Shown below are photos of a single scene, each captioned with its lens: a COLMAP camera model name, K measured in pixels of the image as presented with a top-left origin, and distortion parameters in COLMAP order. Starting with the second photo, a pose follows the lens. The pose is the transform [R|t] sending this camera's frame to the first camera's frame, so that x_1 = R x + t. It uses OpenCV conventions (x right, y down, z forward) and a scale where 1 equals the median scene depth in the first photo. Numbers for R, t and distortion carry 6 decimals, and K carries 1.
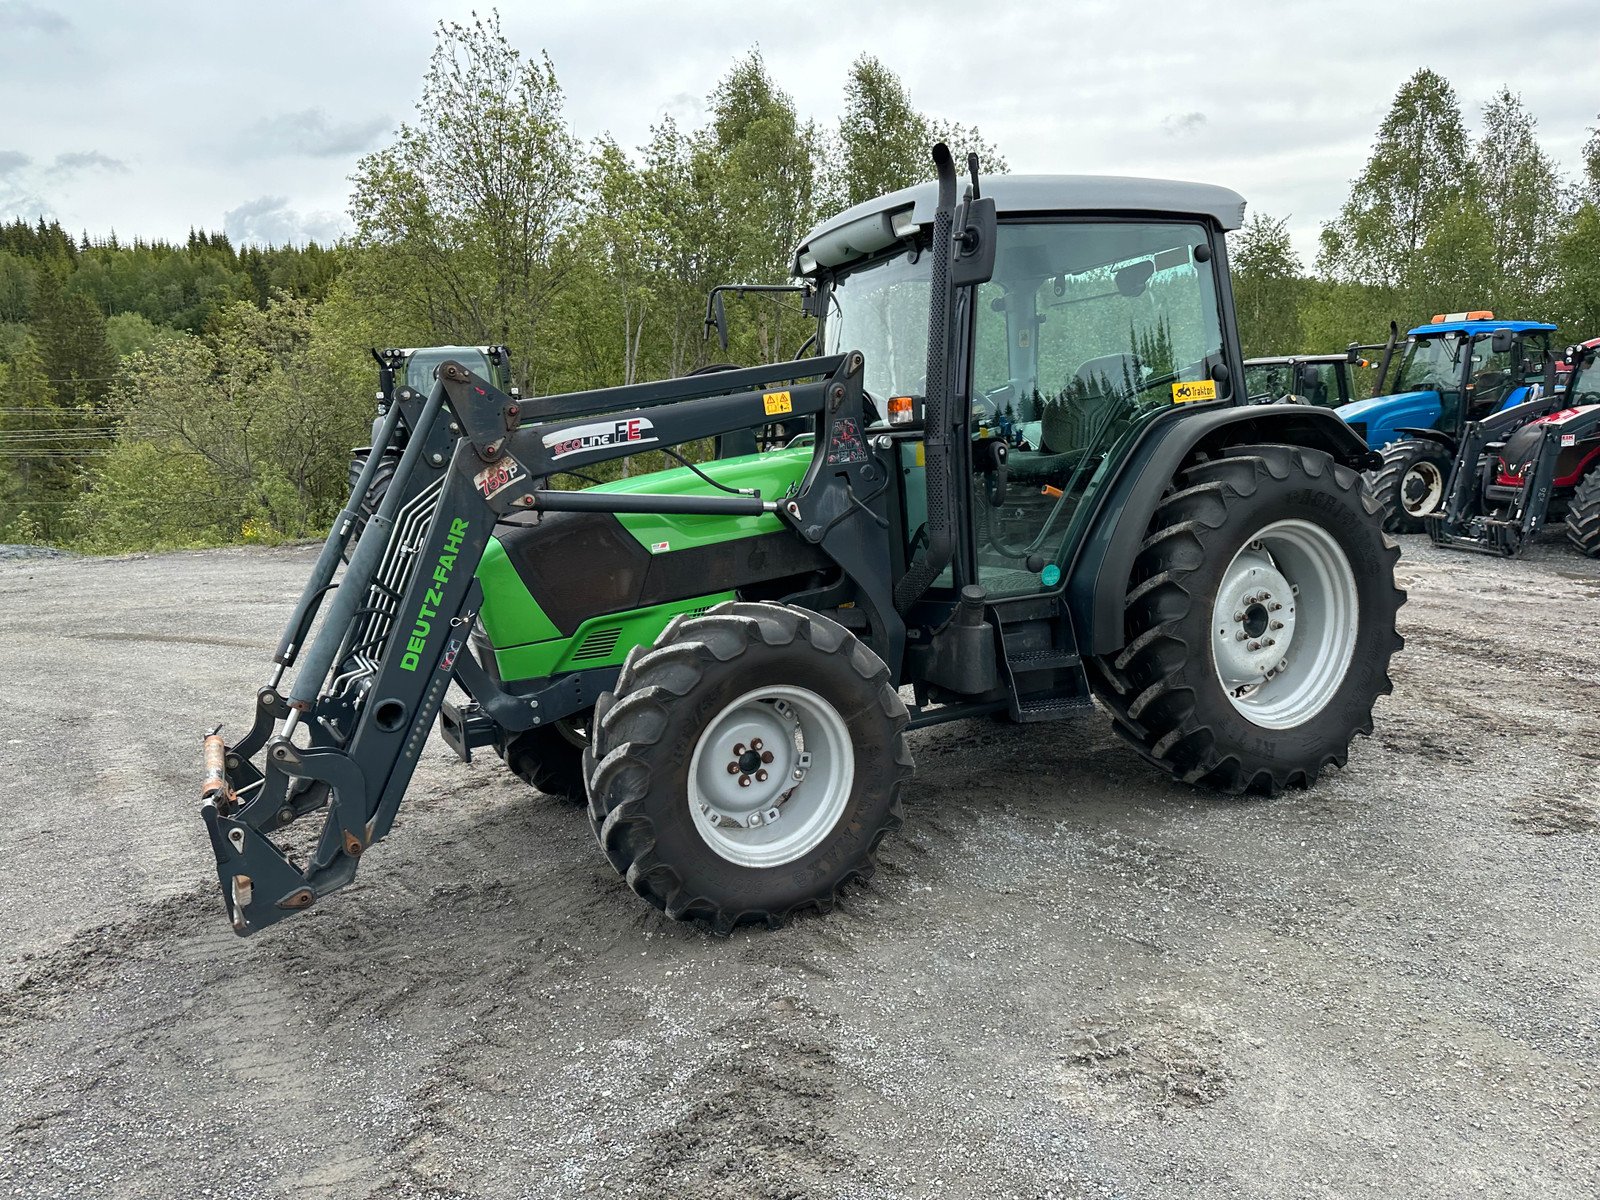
lens RADIAL K [[1103.6, 0, 800.0], [0, 1103.6, 600.0], [0, 0, 1]] dist [0.092233, -0.124833]
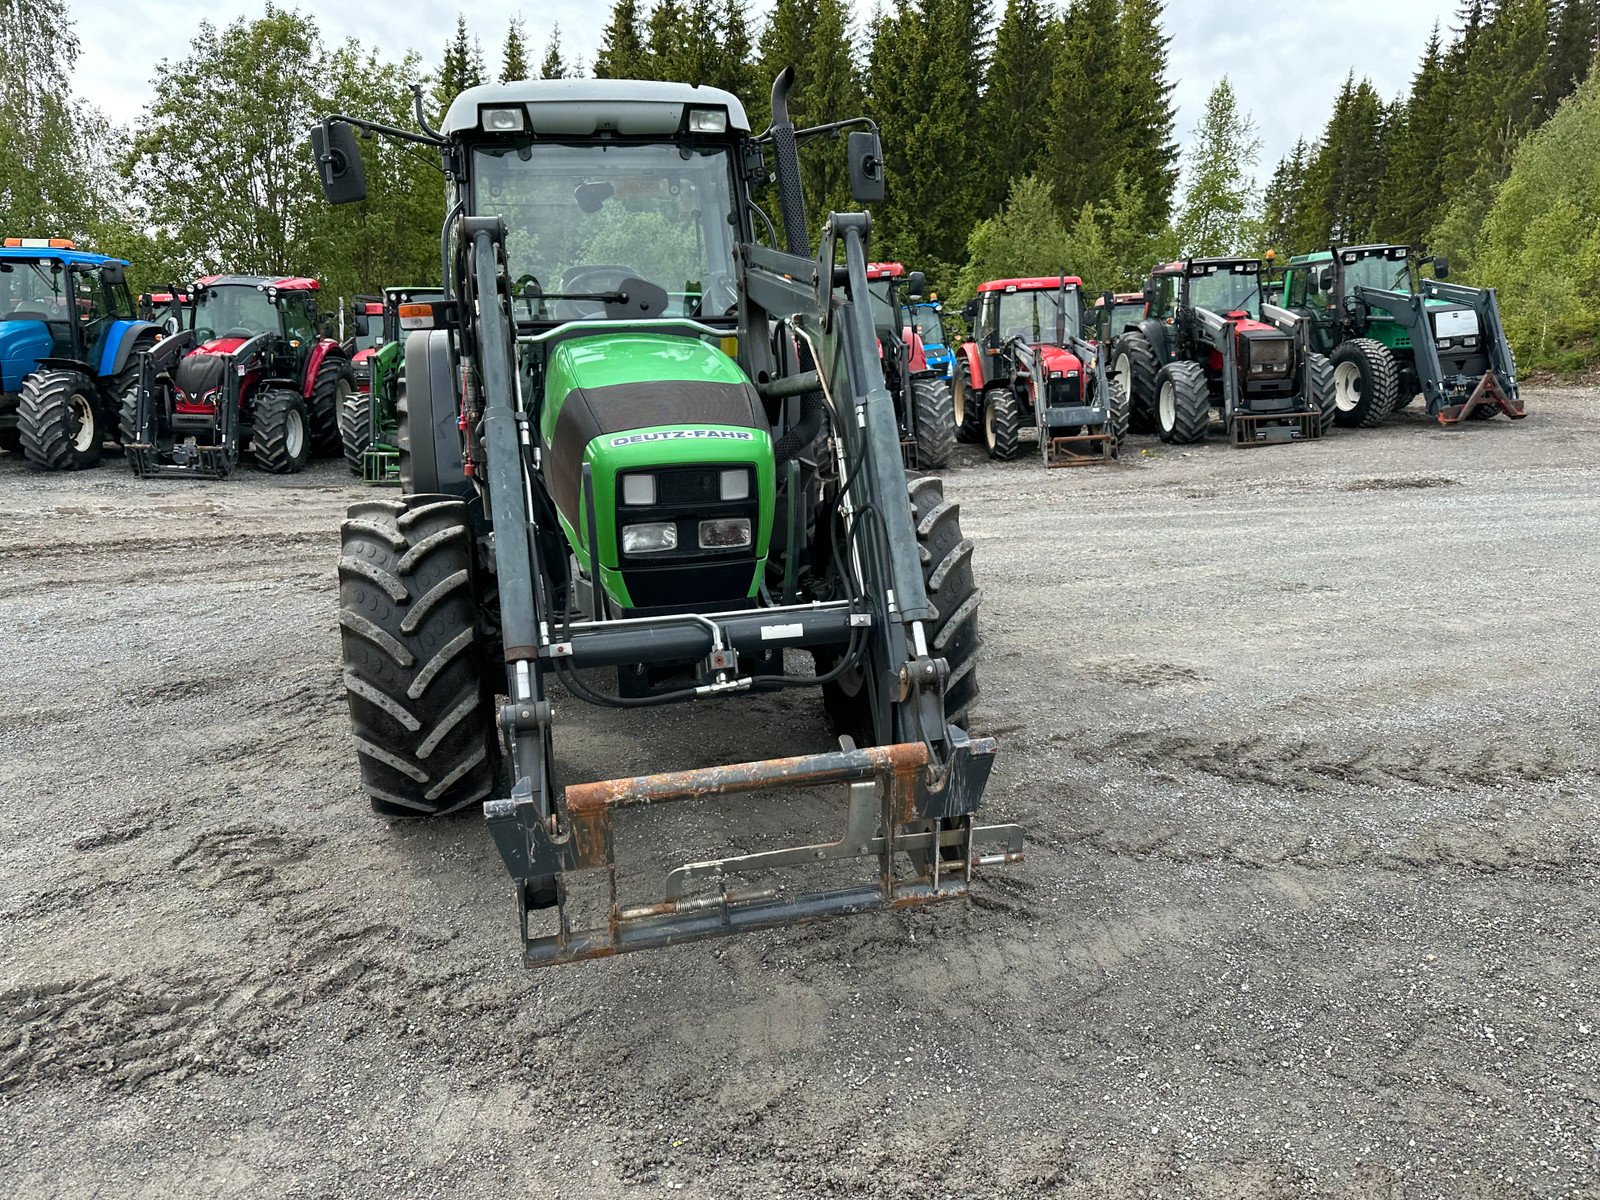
lens RADIAL K [[1125.7, 0, 809.7], [0, 1125.7, 589.7], [0, 0, 1]] dist [0.036990, -0.053049]
pose [[0.221335, -0.180081, 0.958427, -0.995952], [0.147097, 0.977723, 0.149737, -0.049025], [-0.964040, 0.107840, 0.242893, 0.689442]]
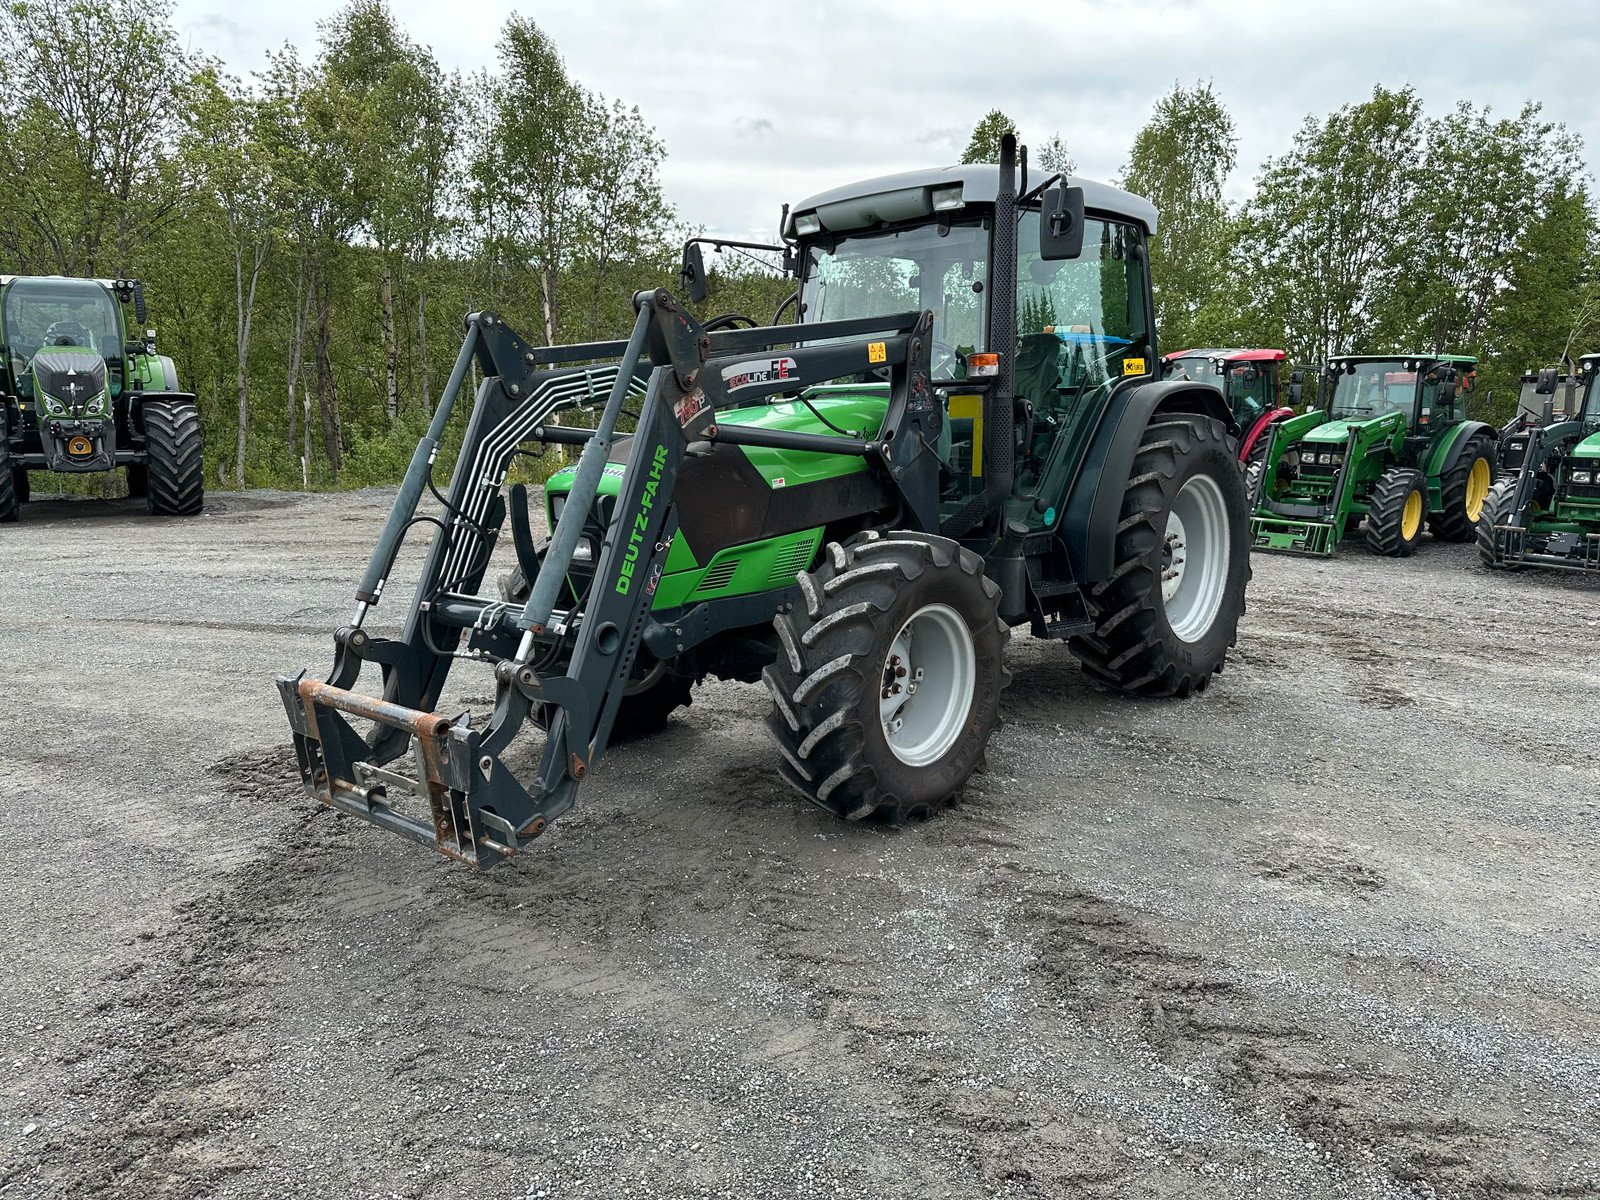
lens RADIAL K [[1103.6, 0, 800.0], [0, 1103.6, 600.0], [0, 0, 1]] dist [0.092233, -0.124833]
pose [[0.930574, -0.018824, 0.365619, -0.460212], [0.013163, 0.999752, 0.017969, 0.042696], [-0.365866, -0.011909, 0.930591, 0.004648]]
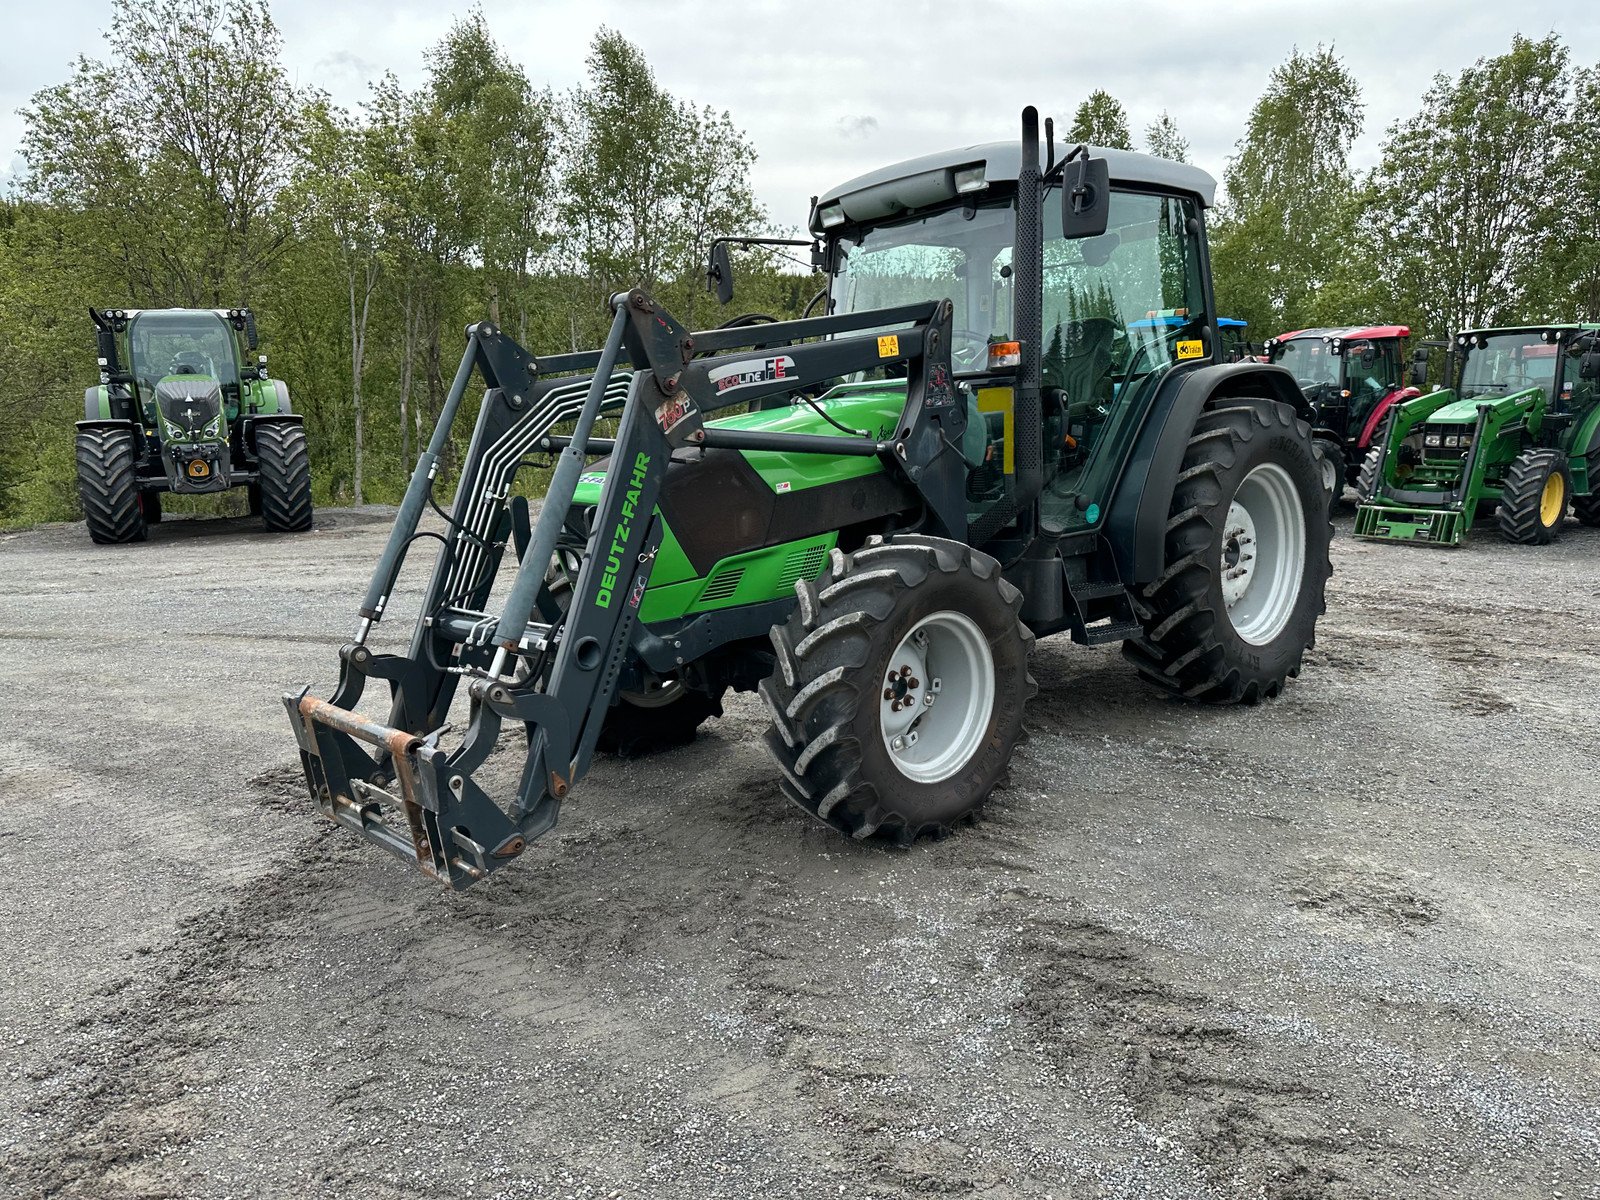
lens RADIAL K [[1102.5, 0, 785.1], [0, 1102.5, 618.2], [0, 0, 1]] dist [0.077209, -0.099623]
pose [[0.966126, -0.038735, 0.255149, -0.360189], [0.032010, 0.999023, 0.030455, 0.038959], [-0.256080, -0.021256, 0.966422, 0.014136]]
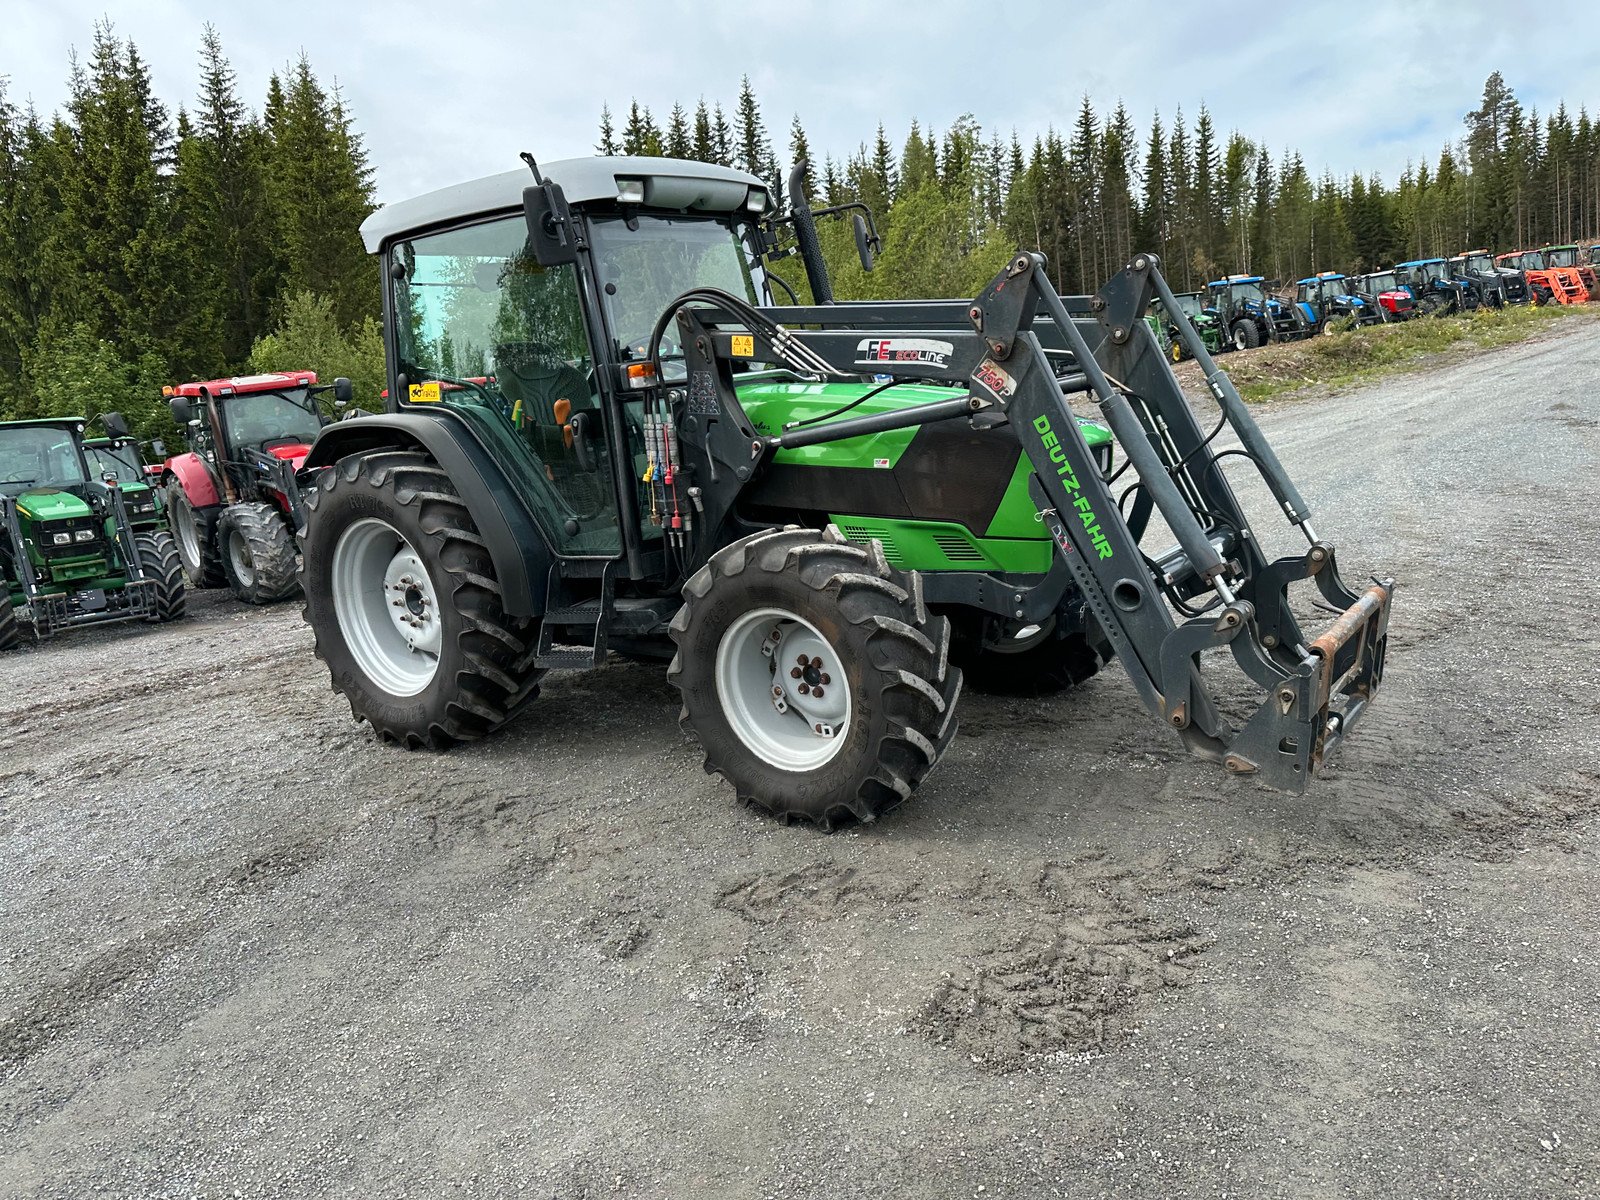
lens RADIAL K [[1126.8, 0, 788.6], [0, 1126.8, 573.2], [0, 0, 1]] dist [0.020218, -0.028047]
pose [[-0.418018, -0.055495, 0.906742, -1.050993], [0.251327, 0.952109, 0.174136, -0.156764], [-0.872981, 0.300681, -0.384051, 1.546323]]
